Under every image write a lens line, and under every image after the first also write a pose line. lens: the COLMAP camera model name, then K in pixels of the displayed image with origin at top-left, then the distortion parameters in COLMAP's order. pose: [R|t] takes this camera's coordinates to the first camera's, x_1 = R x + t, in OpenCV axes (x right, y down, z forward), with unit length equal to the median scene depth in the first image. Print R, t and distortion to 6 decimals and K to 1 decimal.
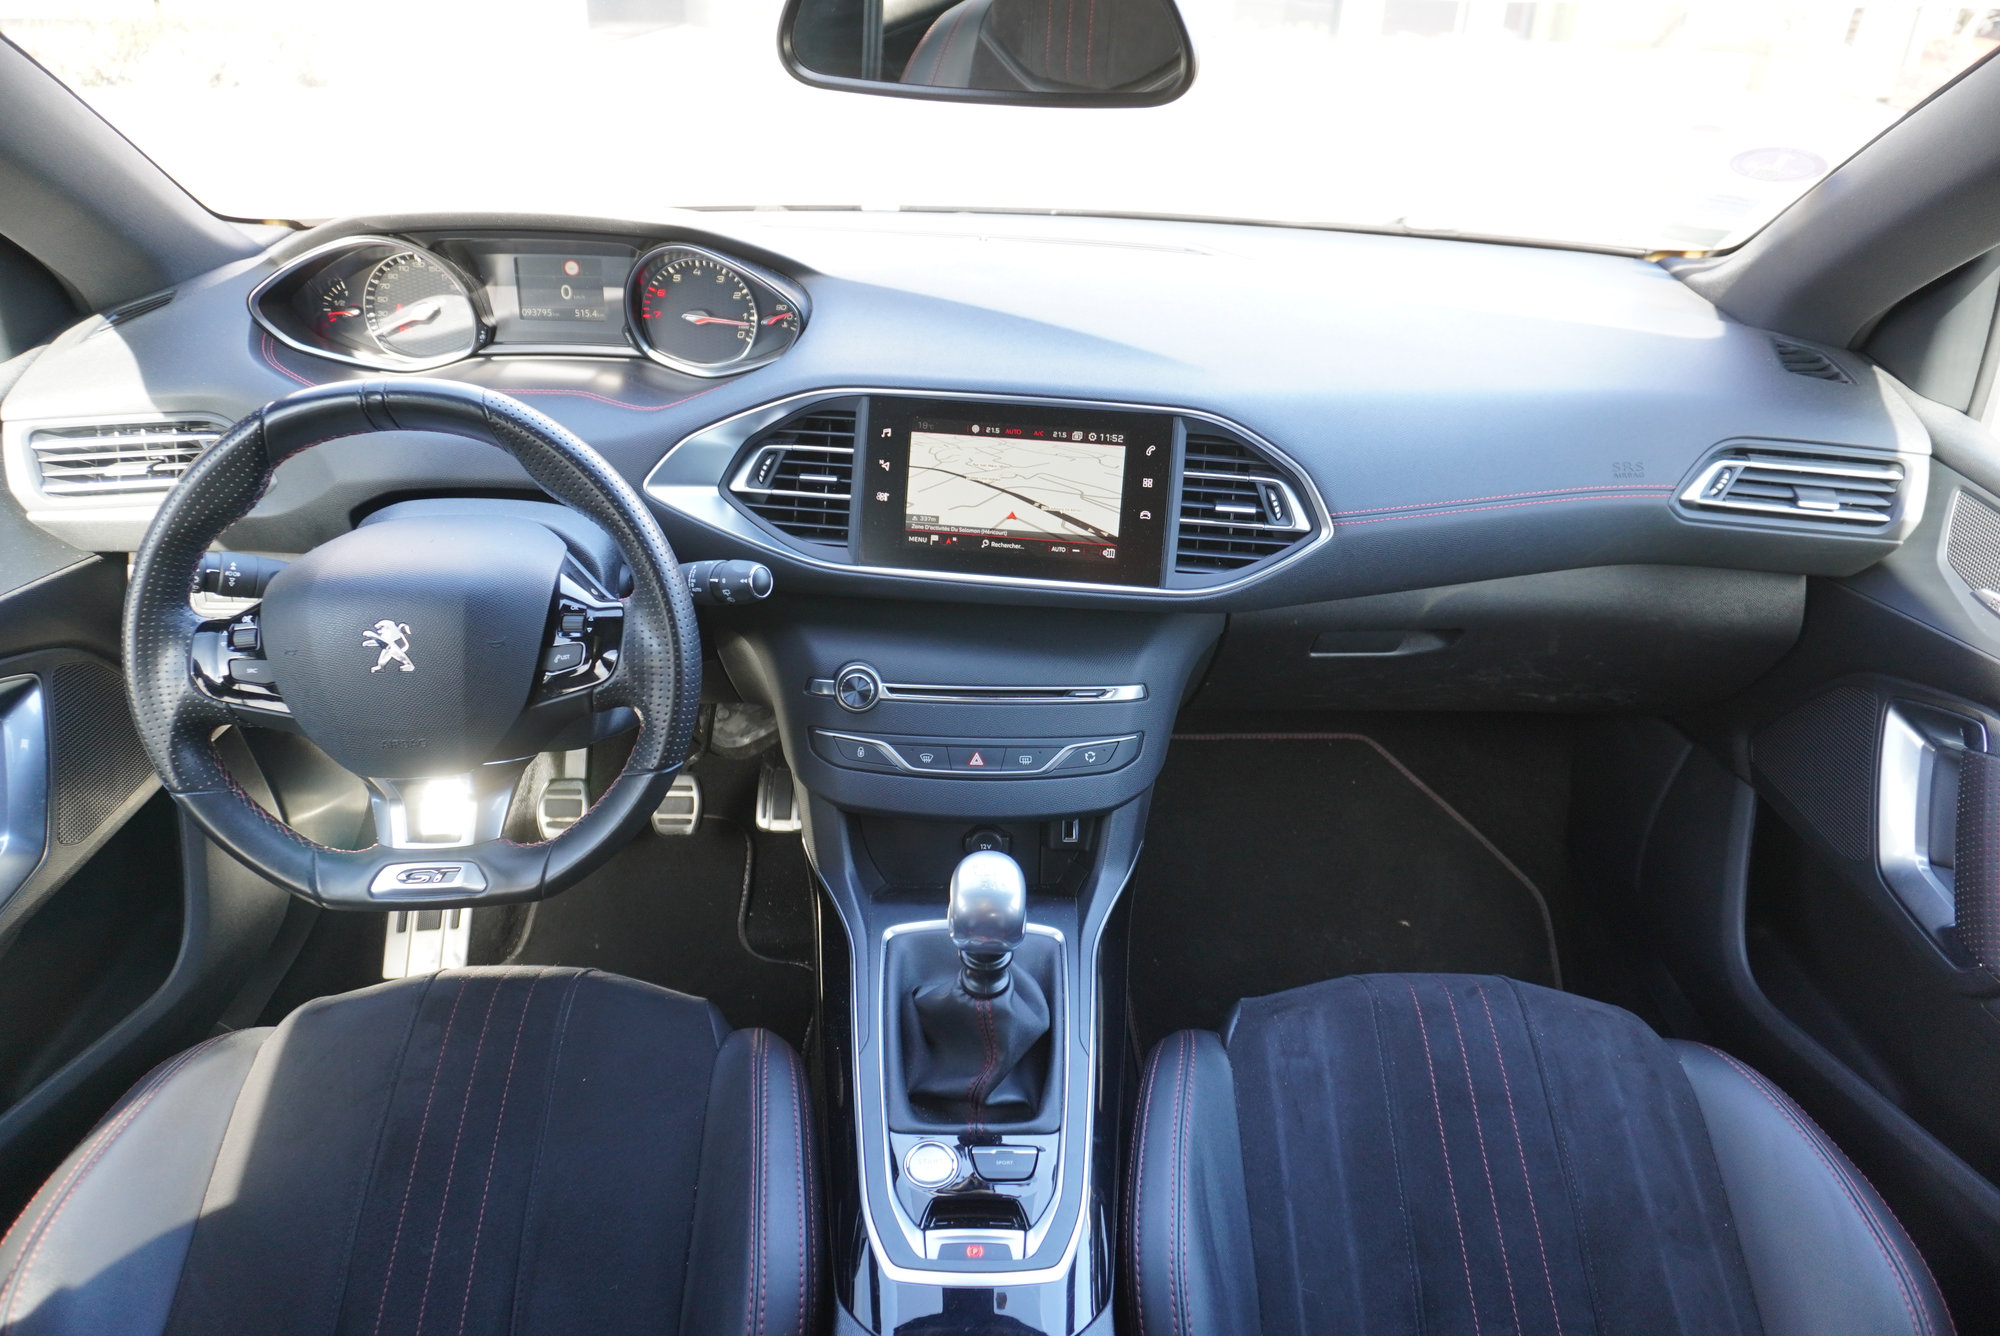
lens RADIAL K [[1343.9, 0, 1003.5], [0, 1343.9, 662.2], [0, 0, 1]] dist [-0.044334, 0.024006]
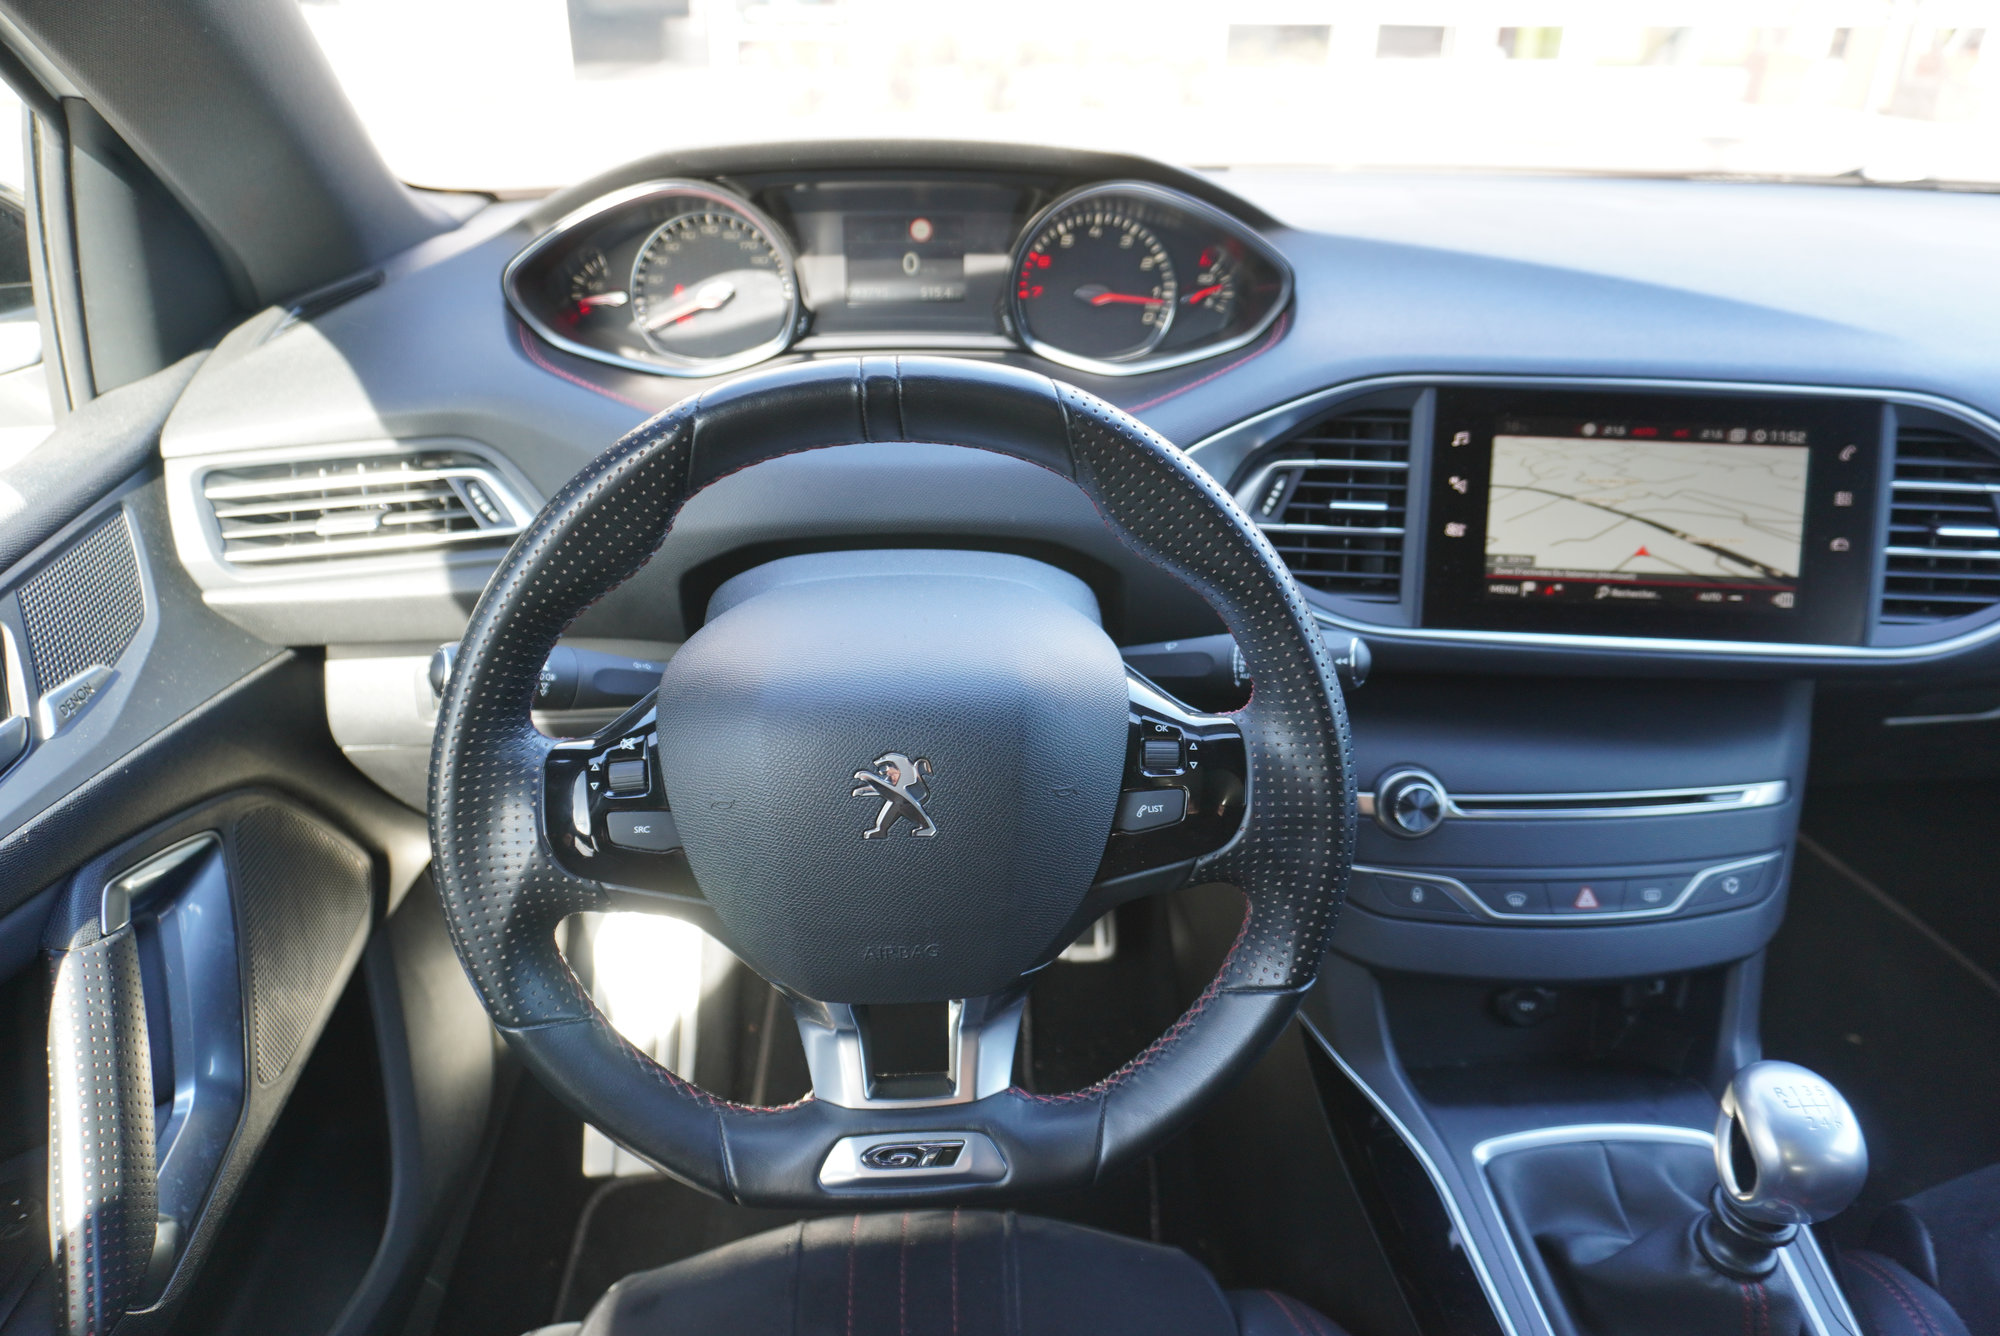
lens RADIAL K [[1343.9, 0, 1006.2], [0, 1343.9, 671.7], [0, 0, 1]] dist [-0.044334, 0.024006]
pose [[0.999082, -0.035539, 0.023932, -0.335267], [0.036013, 0.999157, -0.019698, -0.043326], [-0.023212, 0.020542, 0.999520, 0.304628]]
